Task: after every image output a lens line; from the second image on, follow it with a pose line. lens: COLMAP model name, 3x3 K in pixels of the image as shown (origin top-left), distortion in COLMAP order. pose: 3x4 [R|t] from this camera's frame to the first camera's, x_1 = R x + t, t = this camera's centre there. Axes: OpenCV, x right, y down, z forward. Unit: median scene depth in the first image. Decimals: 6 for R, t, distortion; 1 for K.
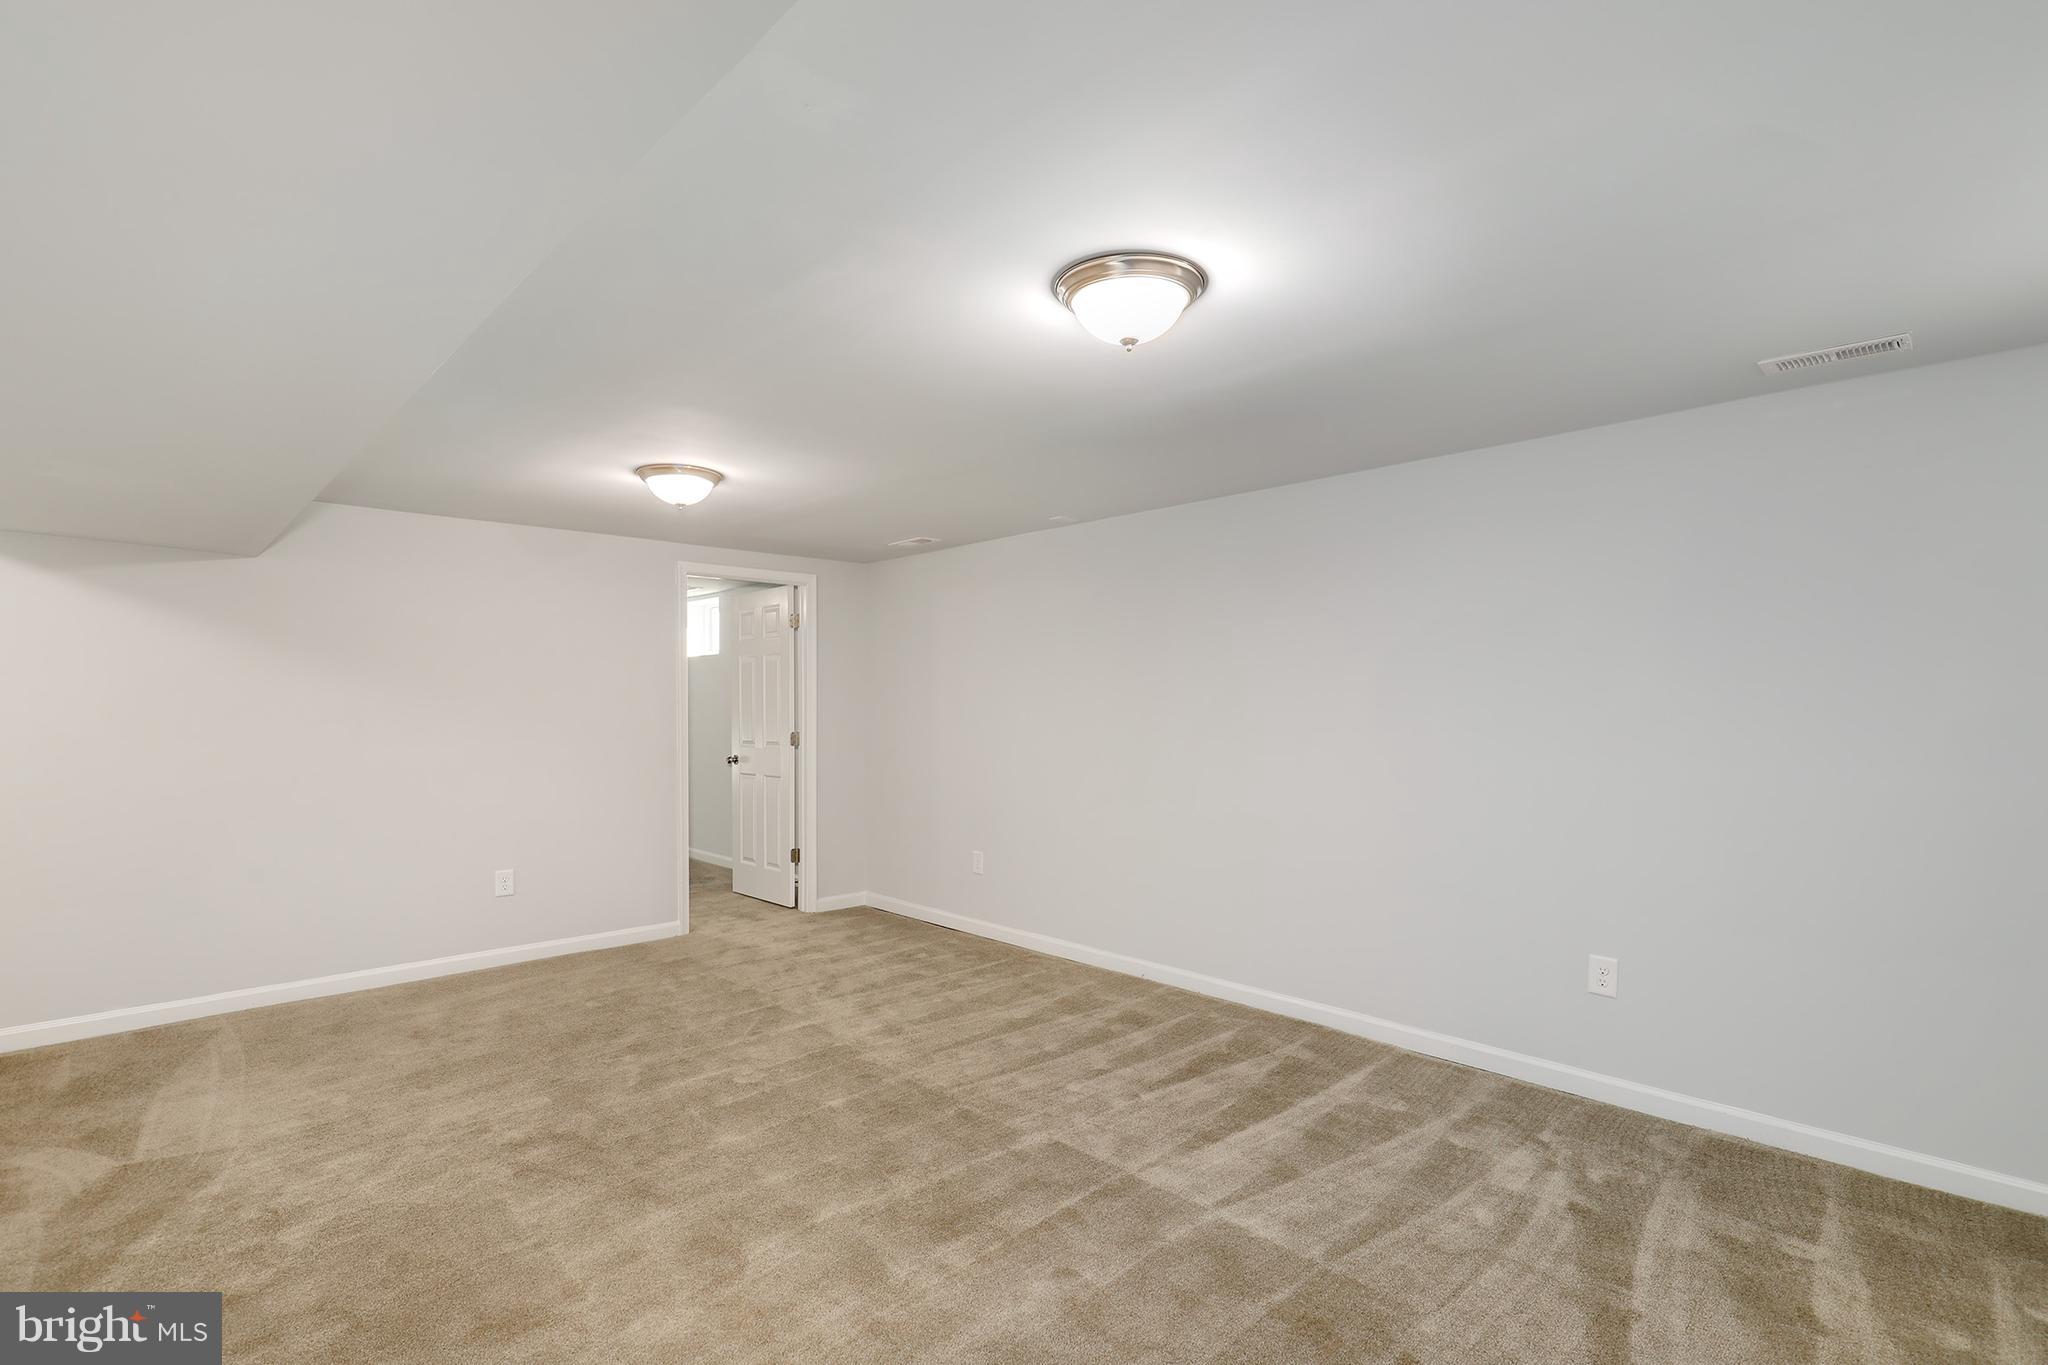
lens RADIAL K [[917.6, 0, 1030.7], [0, 917.6, 686.3], [0, 0, 1]] dist [-0.001254, 0.000122]
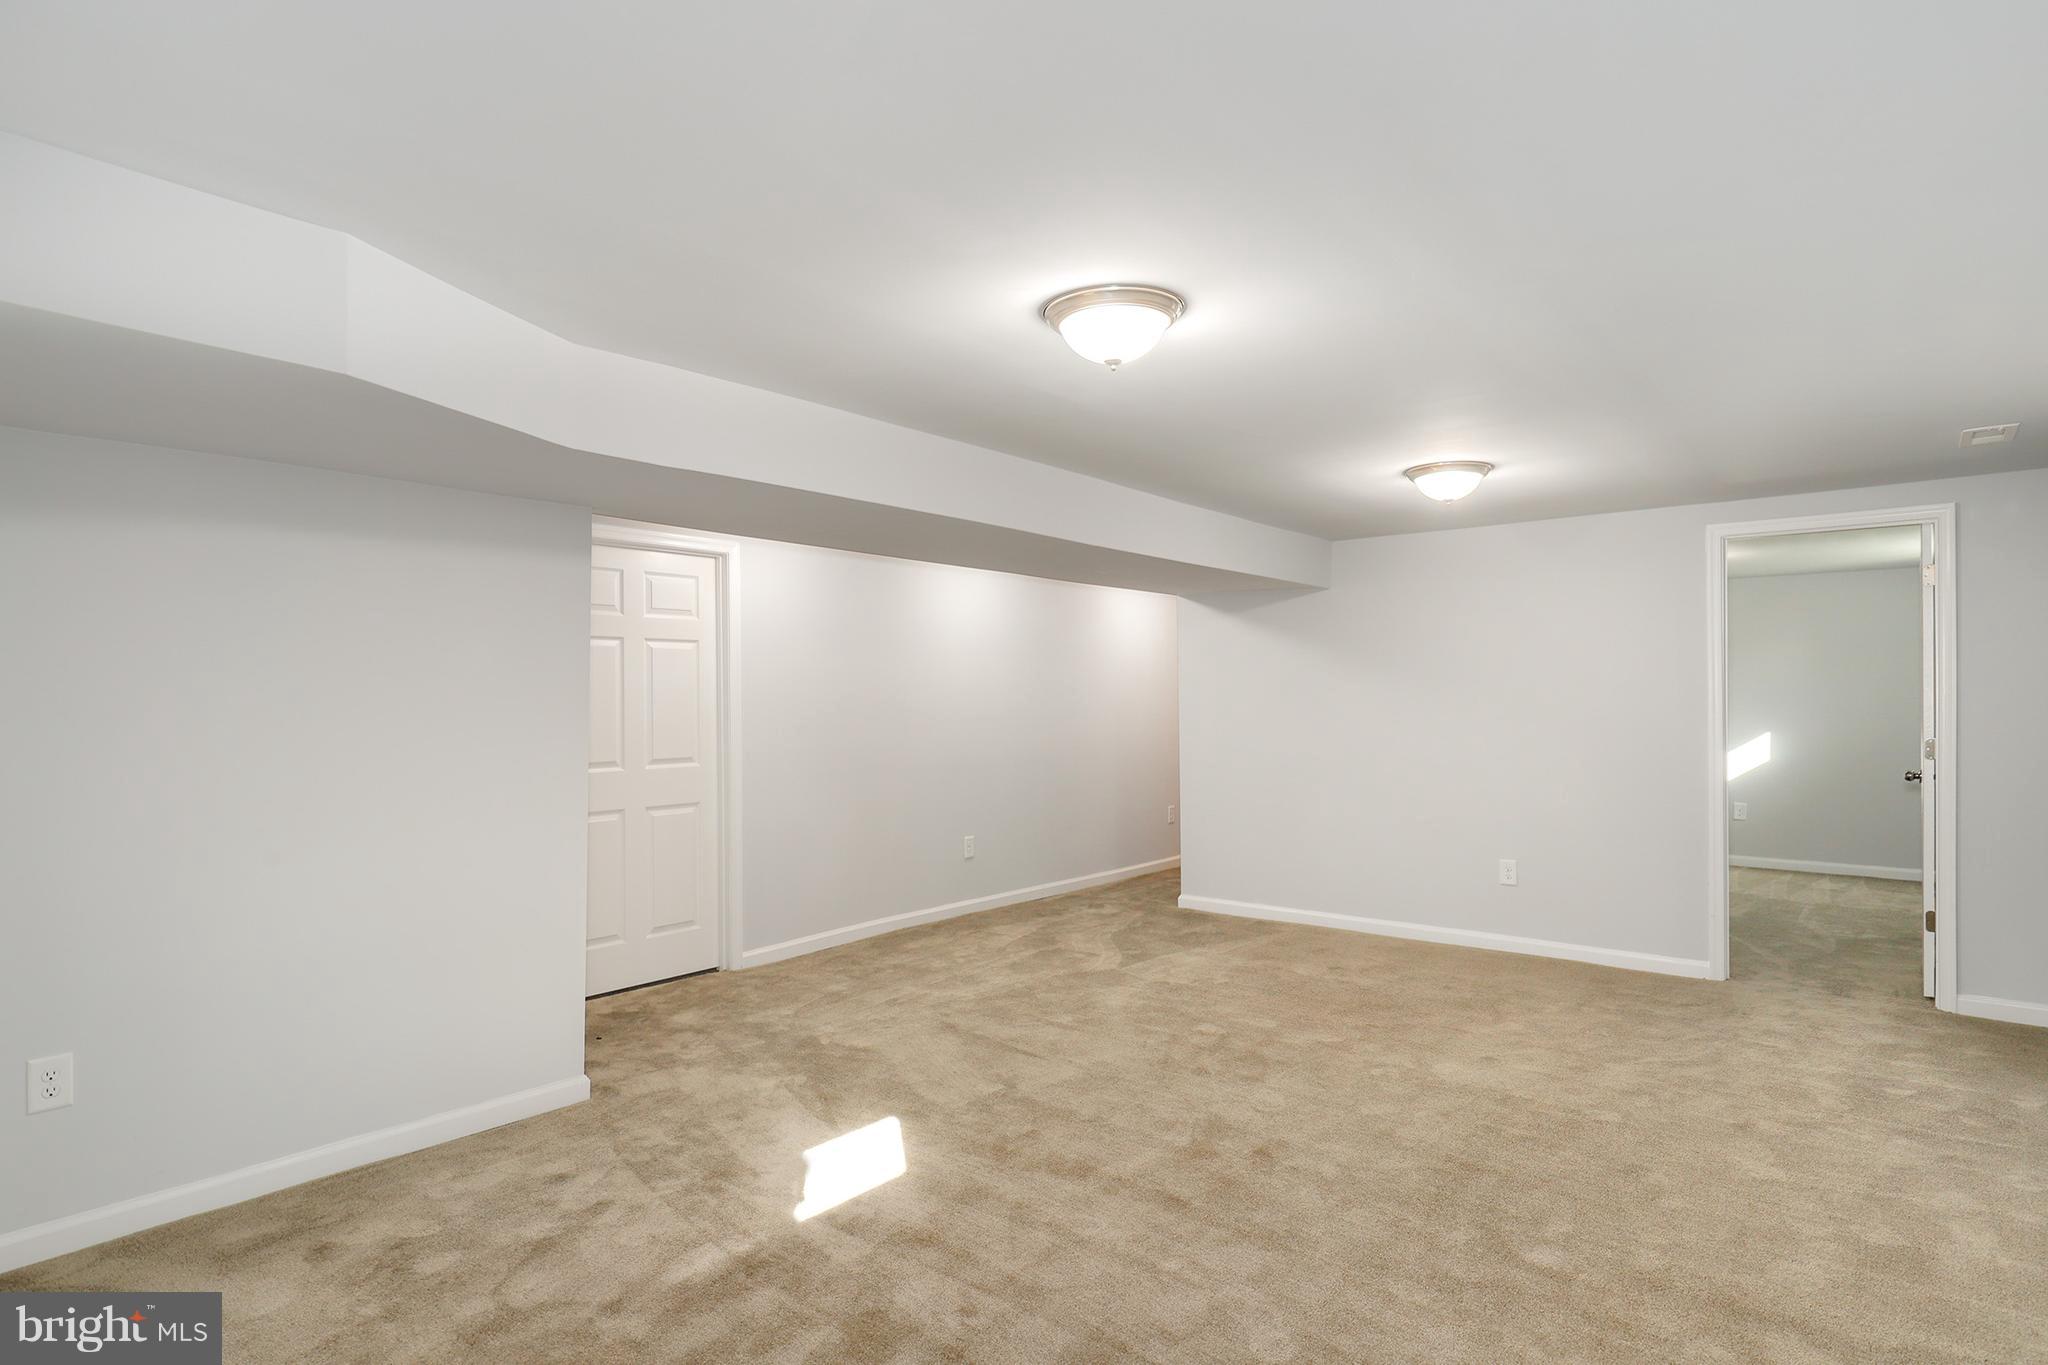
lens RADIAL K [[1045.5, 0, 1024.9], [0, 1045.5, 695.4], [0, 0, 1]] dist [-0.000409, 0.000037]
pose [[0.197533, 0.007442, -0.980268, 0.708136], [0.017313, 0.999789, 0.011079, -0.008059], [0.980143, -0.019160, 0.197362, 0.374124]]
